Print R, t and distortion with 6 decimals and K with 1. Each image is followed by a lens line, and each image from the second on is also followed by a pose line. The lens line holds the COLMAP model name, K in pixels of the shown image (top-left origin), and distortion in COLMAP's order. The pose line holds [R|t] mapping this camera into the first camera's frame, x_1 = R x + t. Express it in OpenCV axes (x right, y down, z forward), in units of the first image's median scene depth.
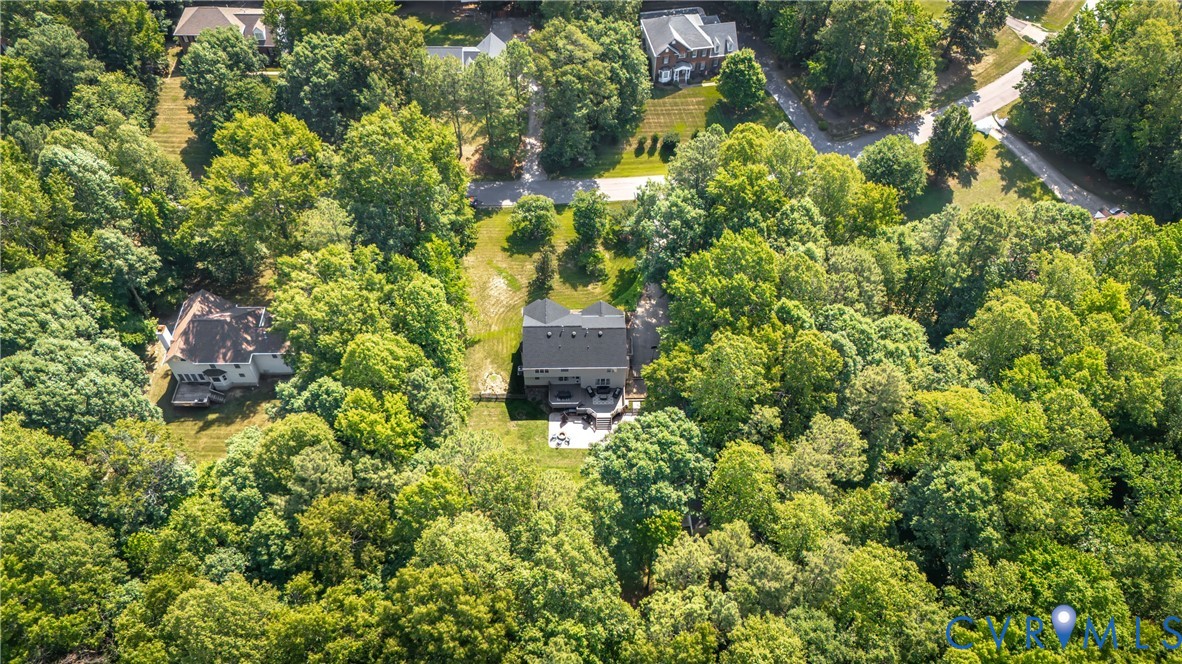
lens RADIAL K [[853.9, 0, 605.6], [0, 853.9, 324.7], [0, 0, 1]] dist [0.130575, -0.187215]
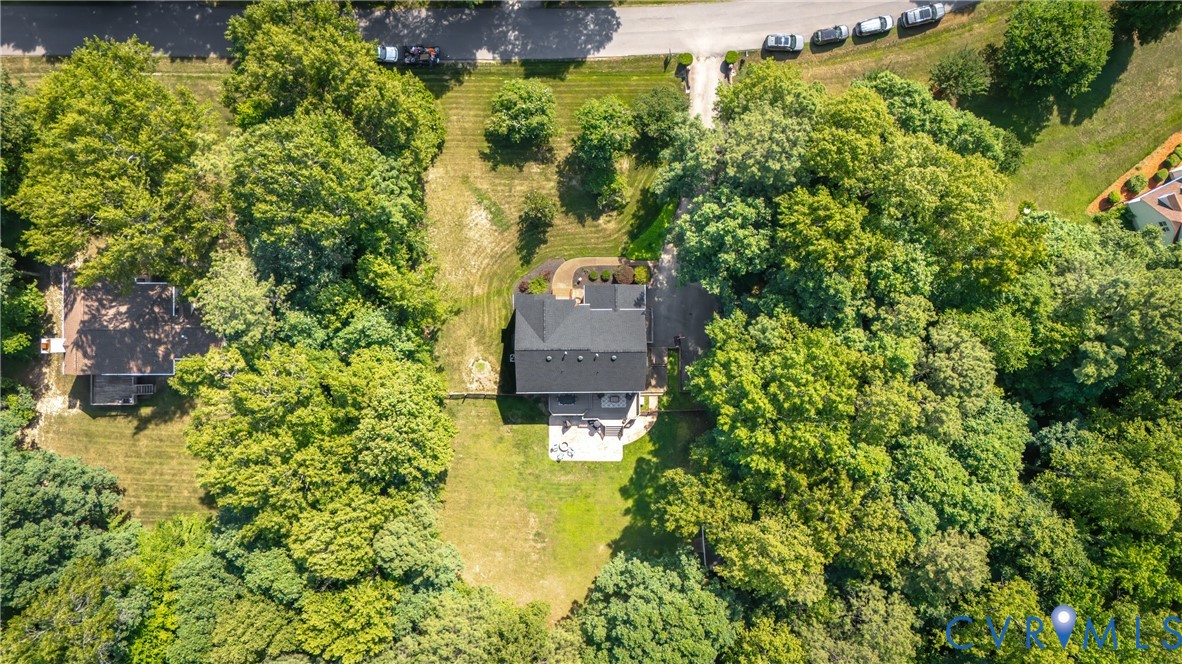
lens RADIAL K [[853.9, 0, 605.6], [0, 853.9, 324.7], [0, 0, 1]] dist [0.130575, -0.187215]
pose [[0.999376, 0.030906, 0.017119, -0.027028], [-0.034775, 0.774918, 0.631104, -0.490292], [0.006239, -0.631305, 0.775509, 0.394949]]
